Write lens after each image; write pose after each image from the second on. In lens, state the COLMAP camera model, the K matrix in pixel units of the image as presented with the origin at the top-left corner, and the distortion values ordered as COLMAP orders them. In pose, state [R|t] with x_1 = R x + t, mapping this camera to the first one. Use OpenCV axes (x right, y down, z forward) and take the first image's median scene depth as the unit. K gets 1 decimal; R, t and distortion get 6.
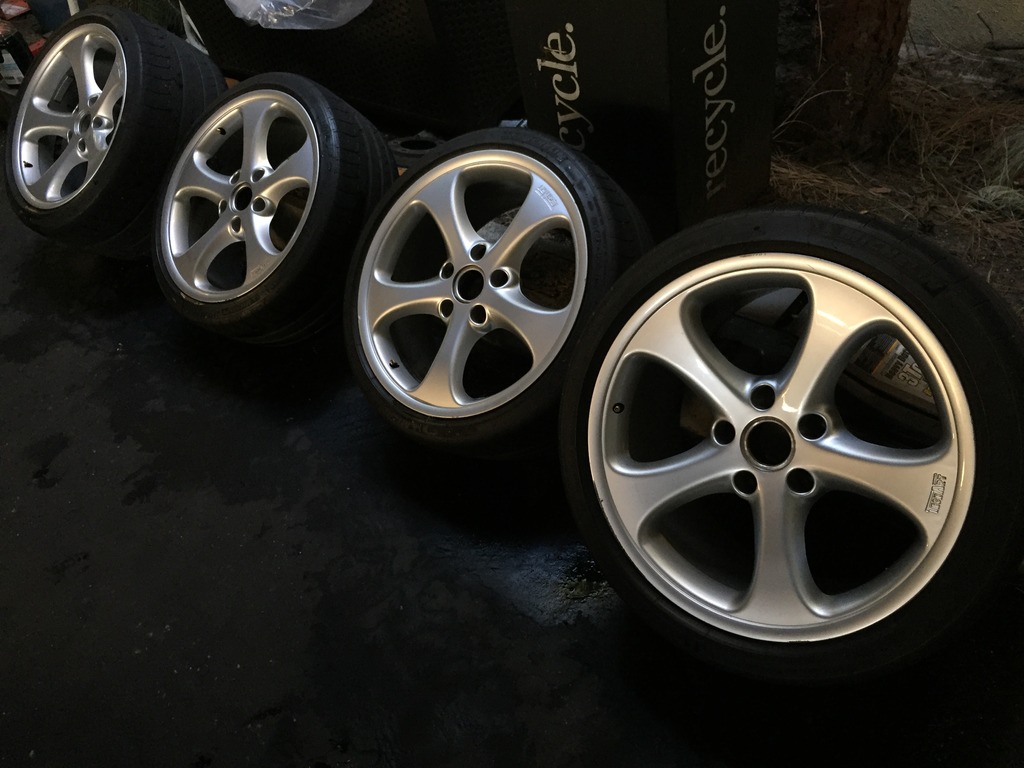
lens RADIAL K [[852.1, 0, 512.0], [0, 852.1, 384.0], [0, 0, 1]] dist [0.070721, -0.113169]
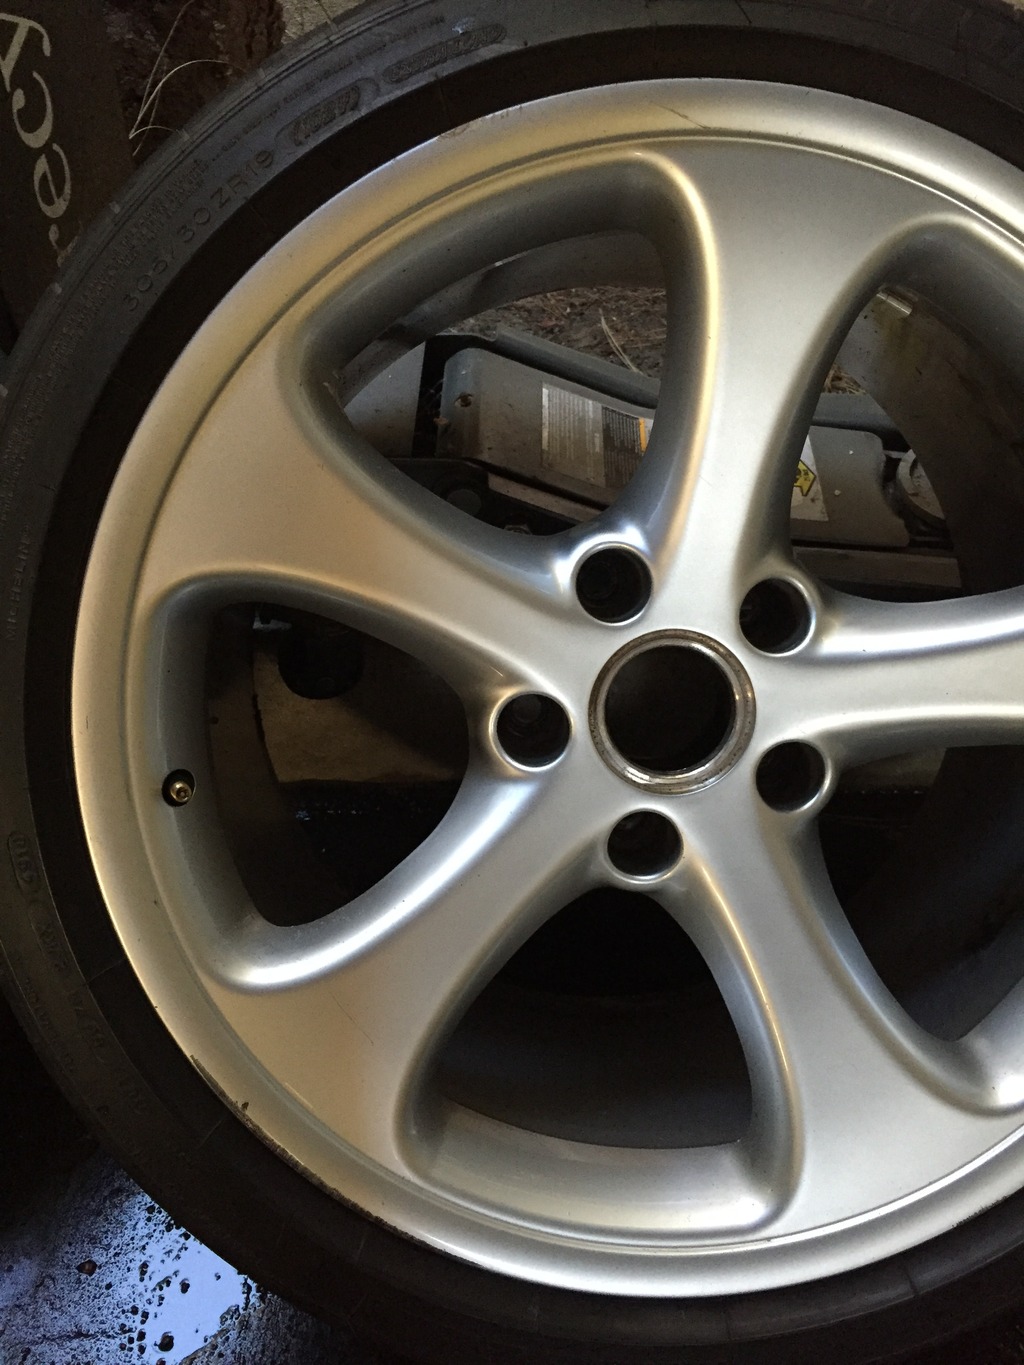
lens RADIAL K [[1166.7, 0, 512.0], [0, 1166.7, 682.5], [0, 0, 1]] dist [0.064648, -0.115159]
pose [[0.758697, -0.336776, 0.557639, 0.000652], [0.341557, 0.934558, 0.099703, -0.004662], [-0.554723, 0.114821, 0.824074, 0.421187]]
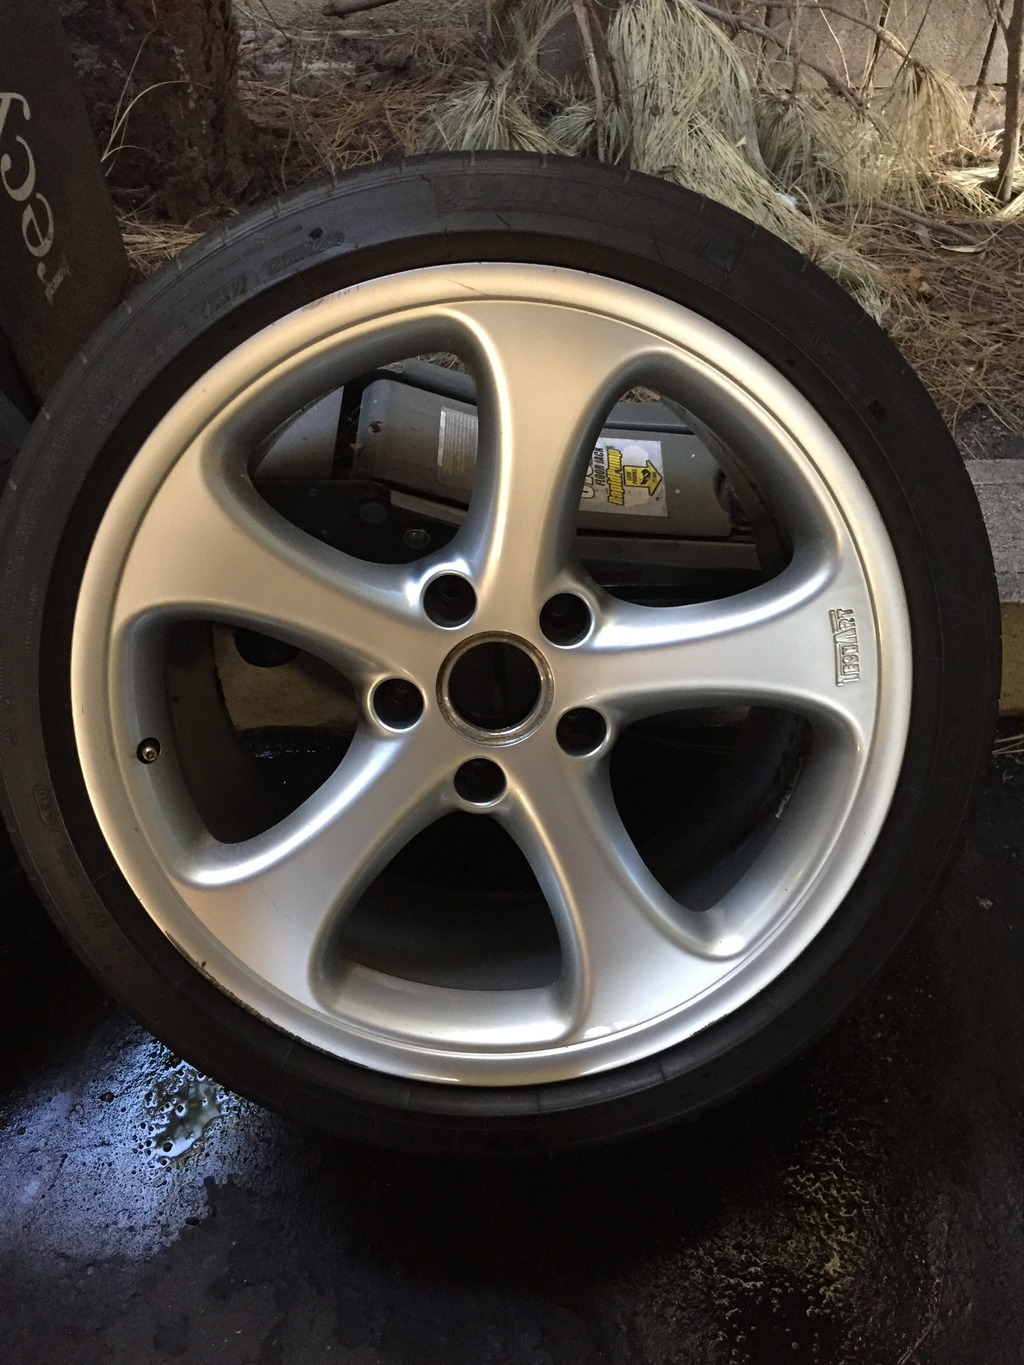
lens RADIAL K [[1156.6, 0, 512.0], [0, 1156.6, 682.5], [0, 0, 1]] dist [0.056285, -0.092074]
pose [[0.753395, -0.393886, 0.526545, -0.019699], [0.364481, 0.916624, 0.164178, -0.022310], [-0.547311, 0.068225, 0.834144, 0.293773]]
